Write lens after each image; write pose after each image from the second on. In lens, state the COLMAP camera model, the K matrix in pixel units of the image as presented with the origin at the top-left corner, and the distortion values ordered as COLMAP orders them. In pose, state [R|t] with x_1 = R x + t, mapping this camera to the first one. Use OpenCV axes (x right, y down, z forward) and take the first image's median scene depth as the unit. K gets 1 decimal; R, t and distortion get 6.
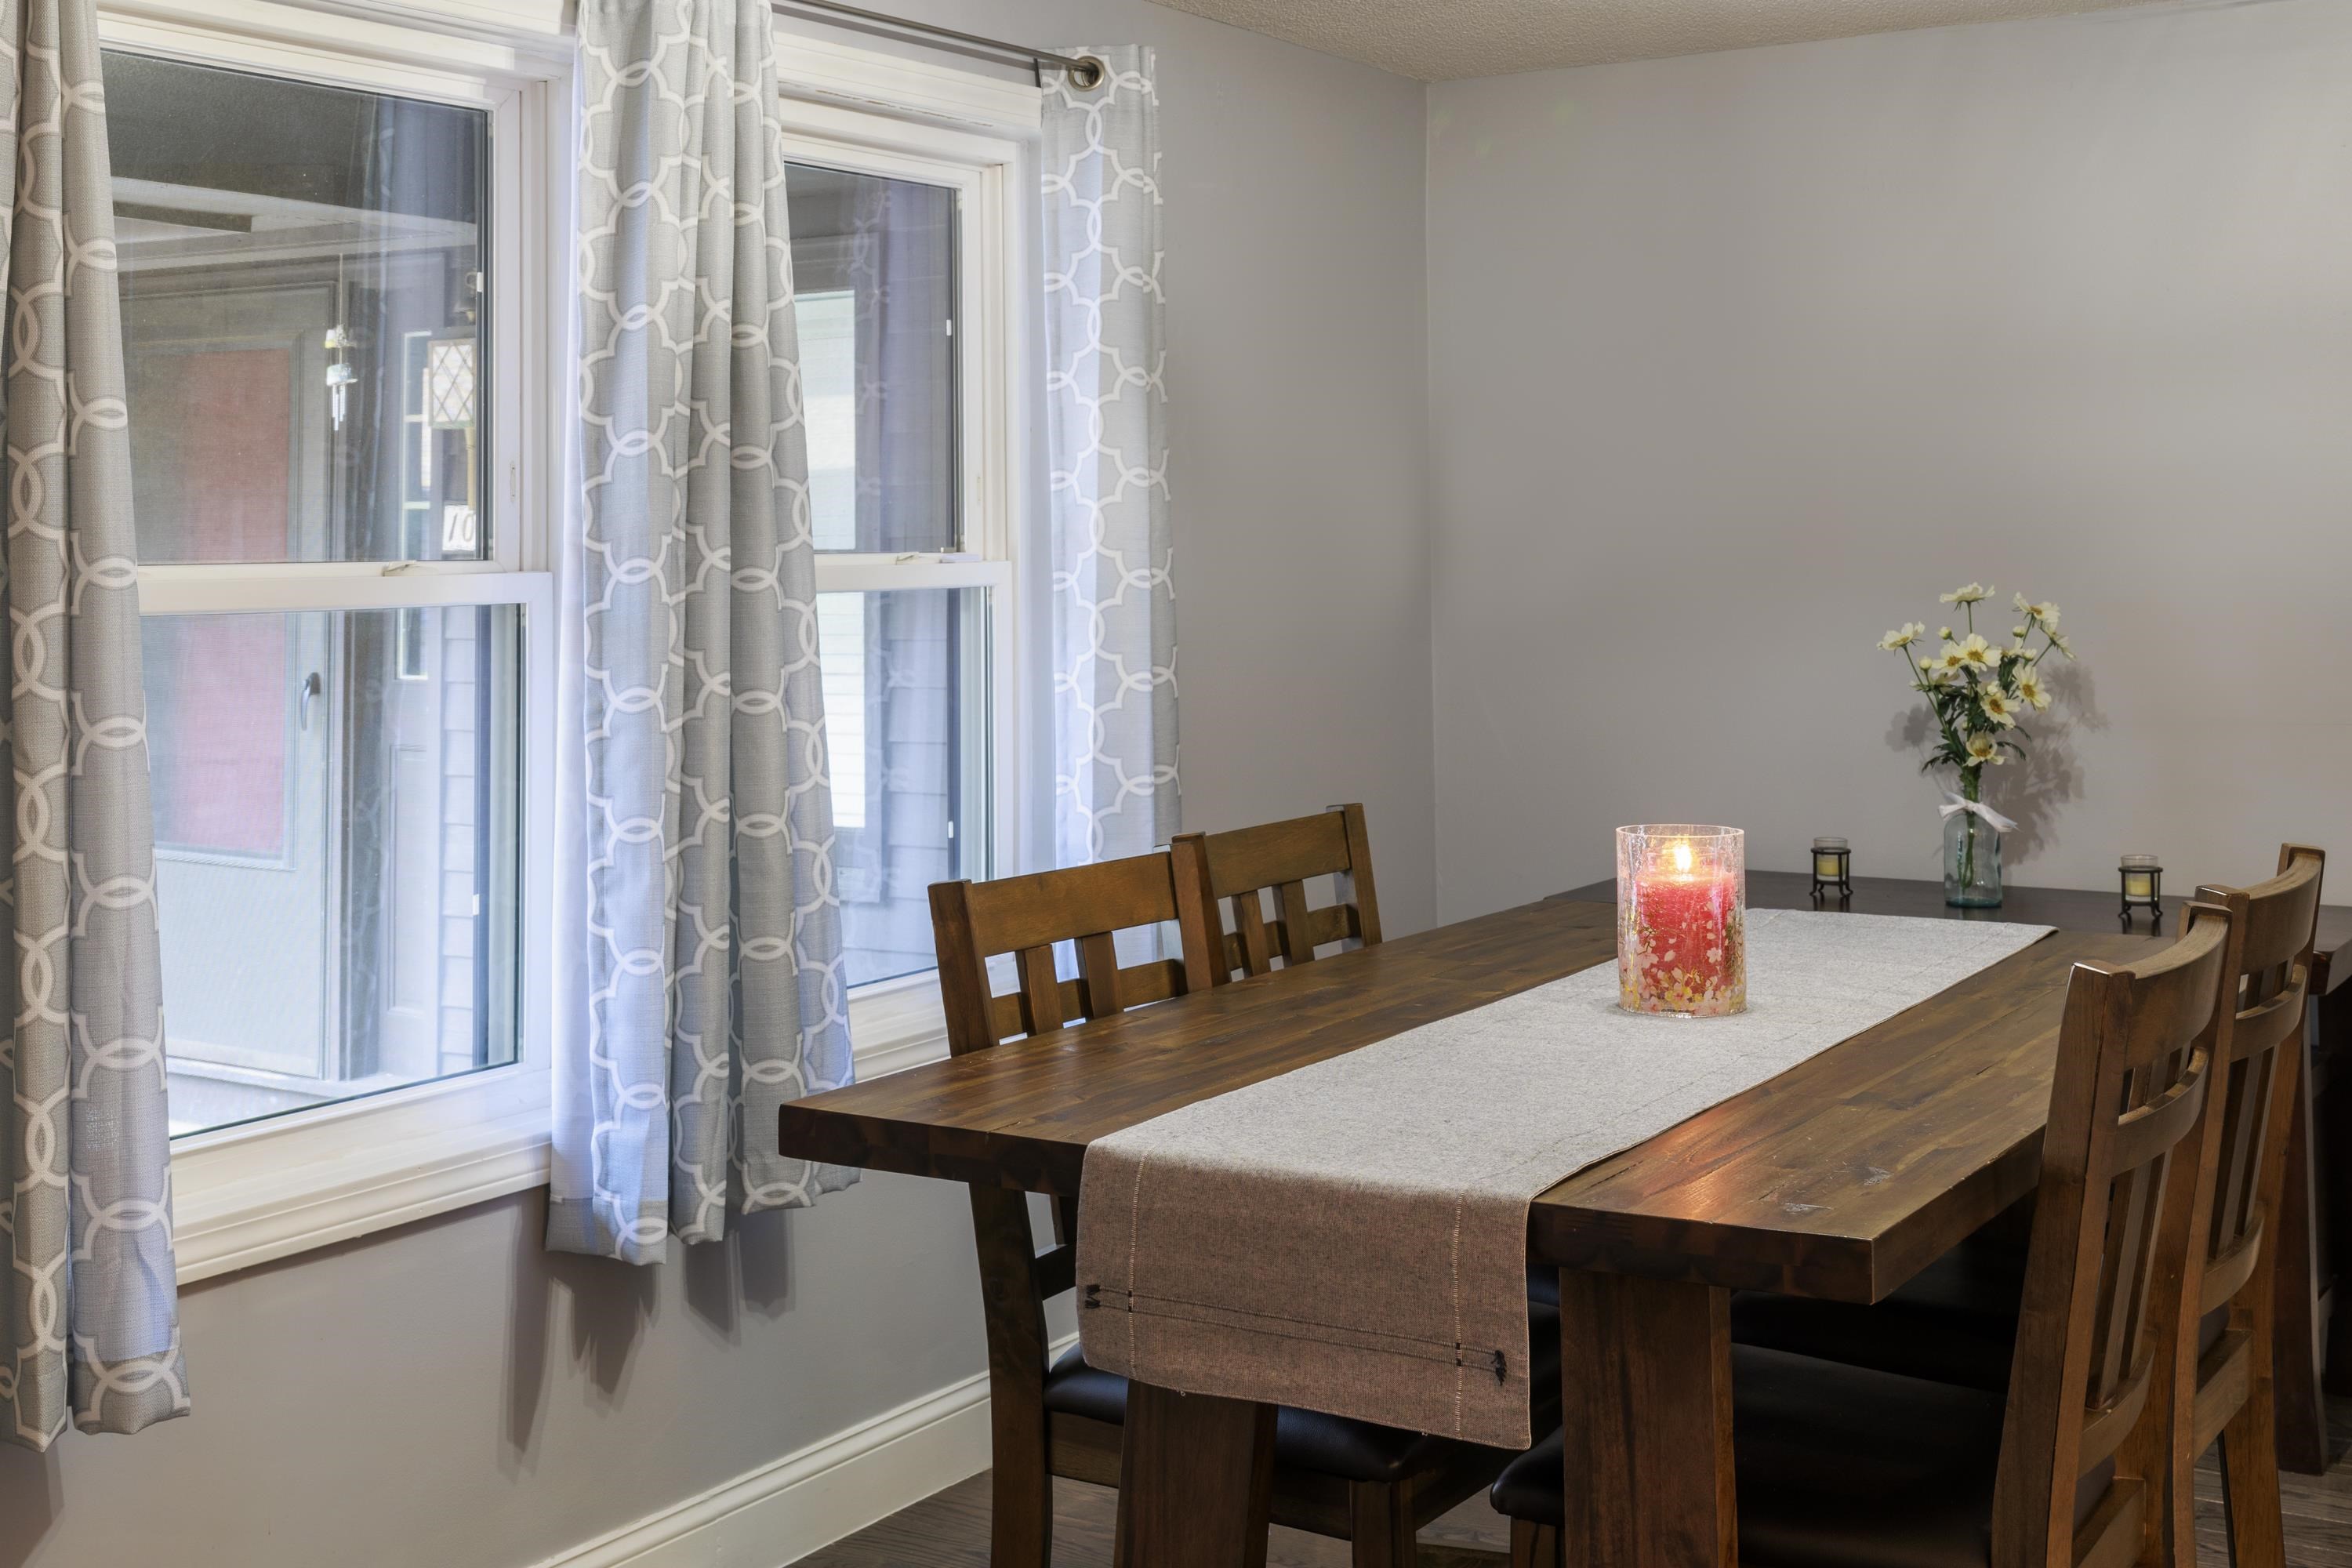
lens RADIAL K [[2769.6, 0, 1175.2], [0, 2769.6, 392.3], [0, 0, 1]] dist [-0.008770, -0.011512]
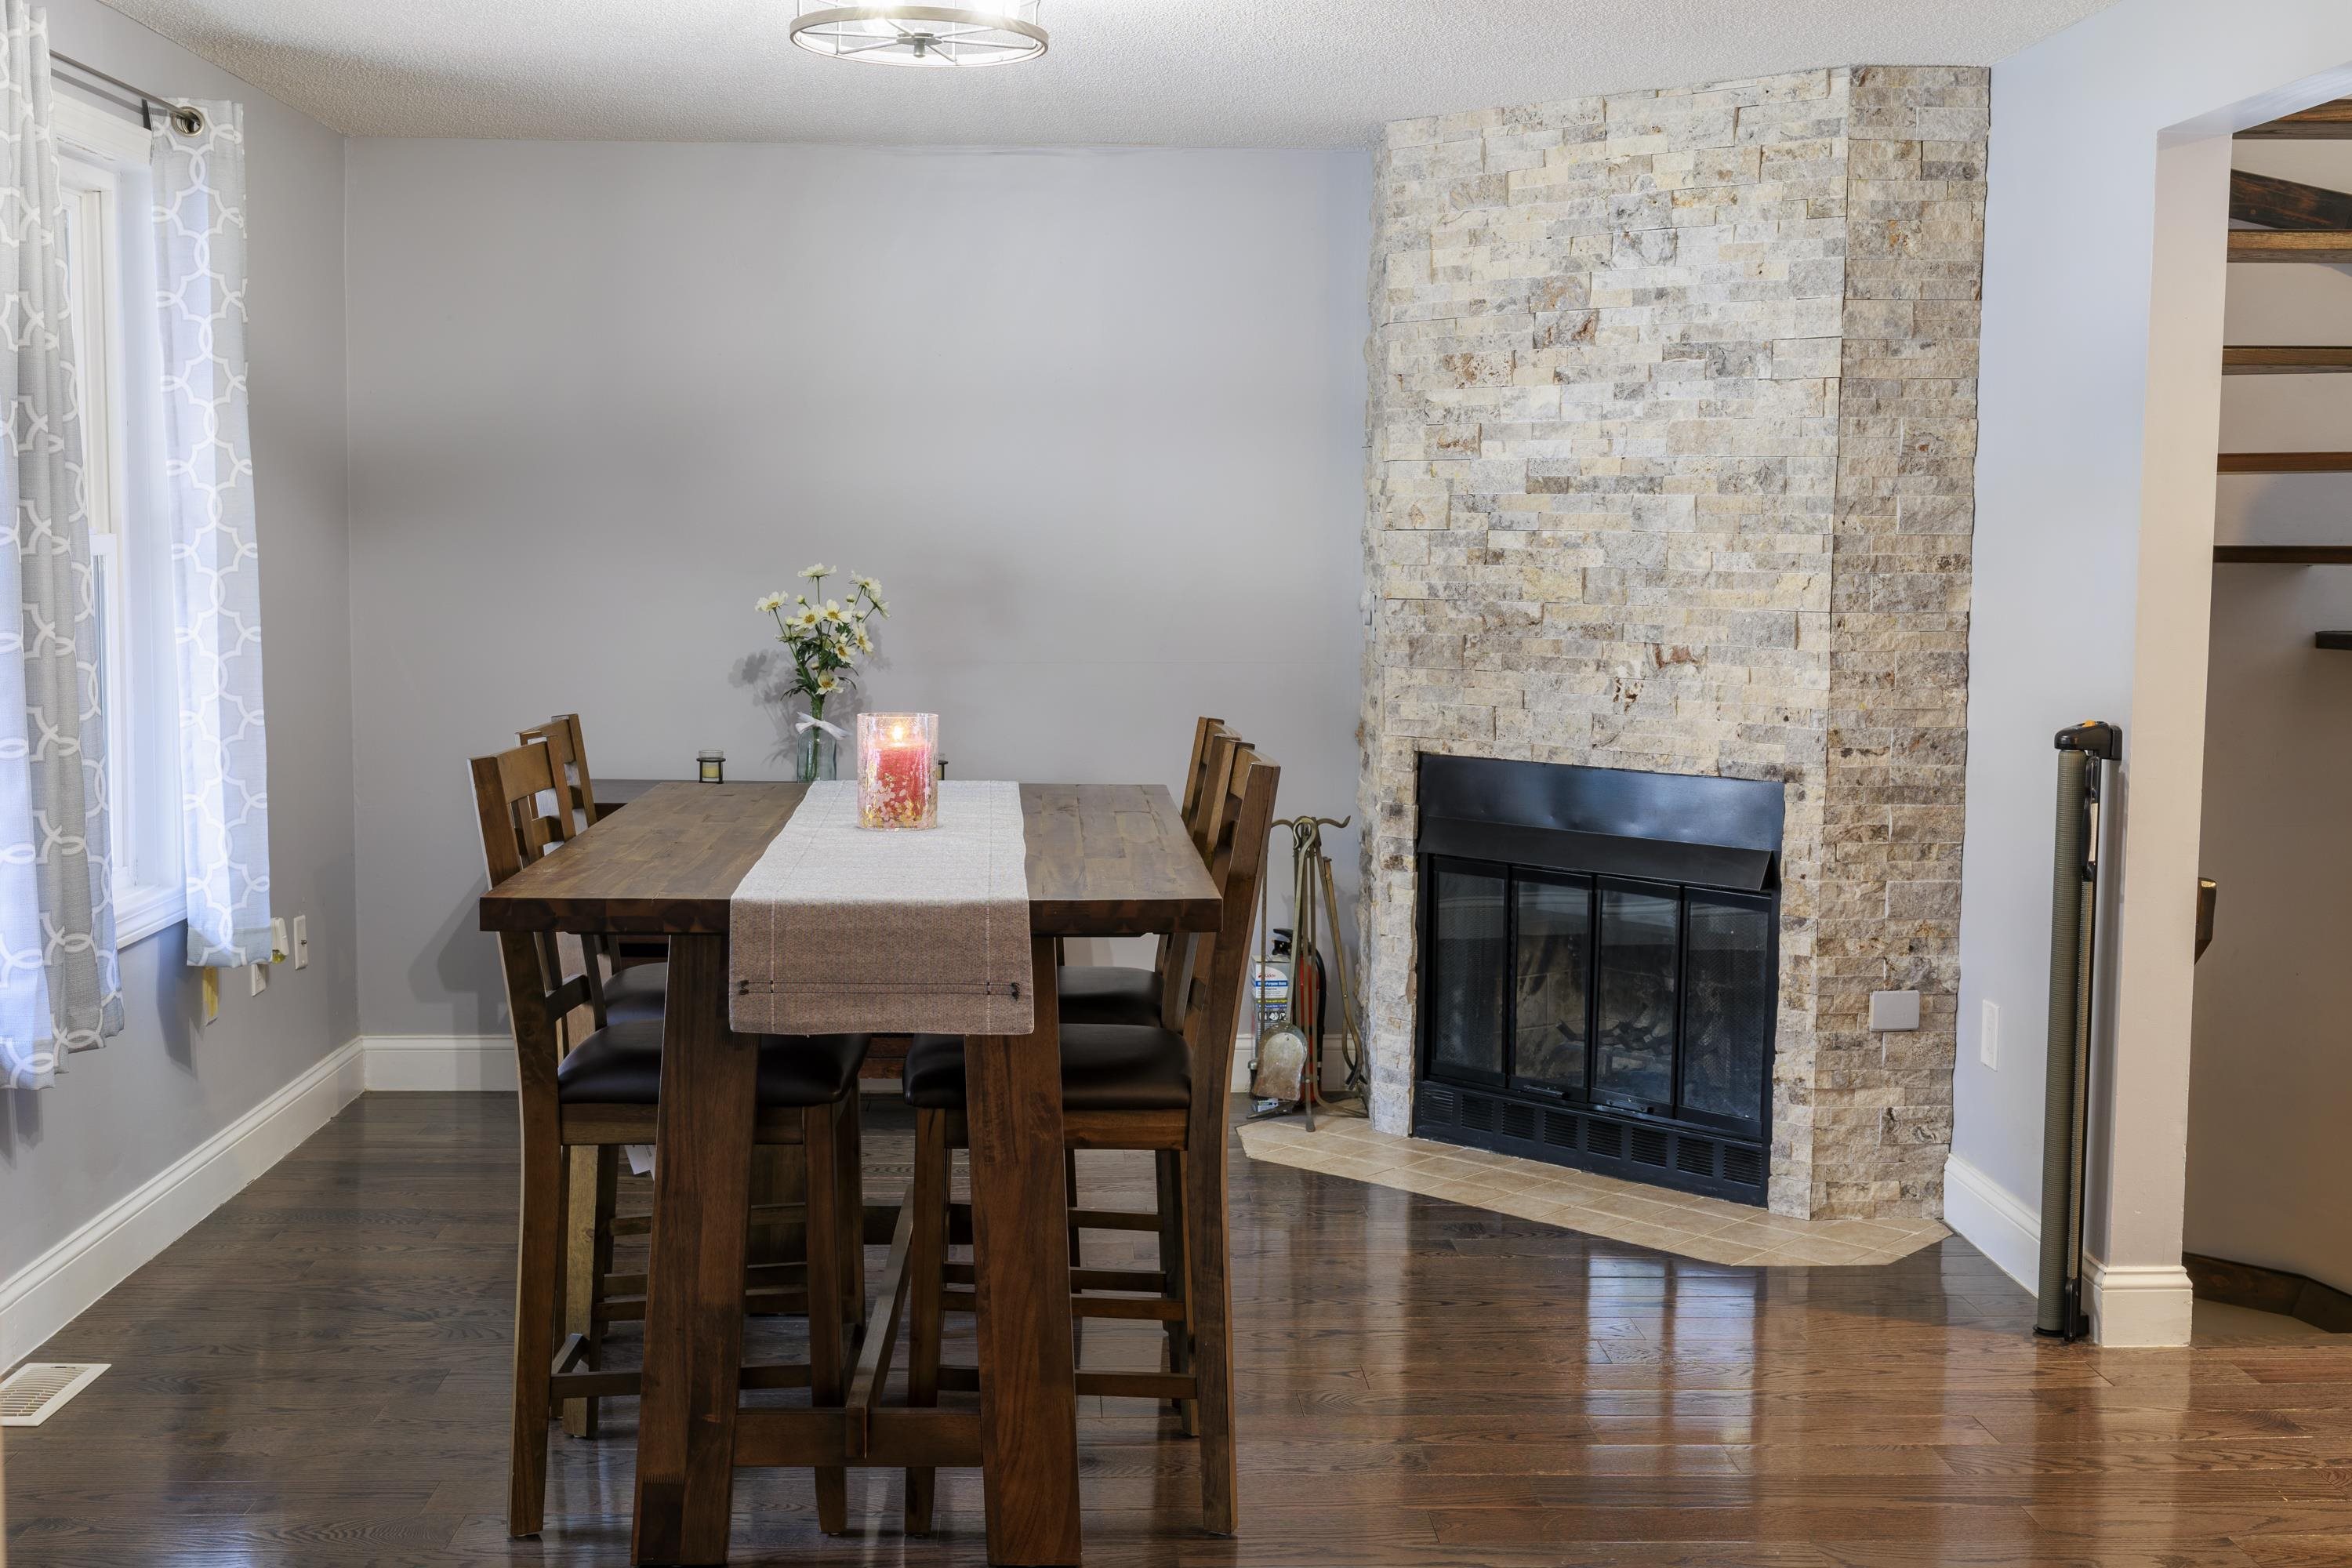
lens RADIAL K [[2600.3, 0, 1176.0], [0, 2600.3, 784.0], [0, 0, 1]] dist [0.000203, -0.005112]
pose [[0.818179, -0.036327, 0.573815, -0.340948], [-0.049716, 0.989794, 0.133549, -0.004574], [-0.572810, -0.137795, 0.808023, -0.180103]]
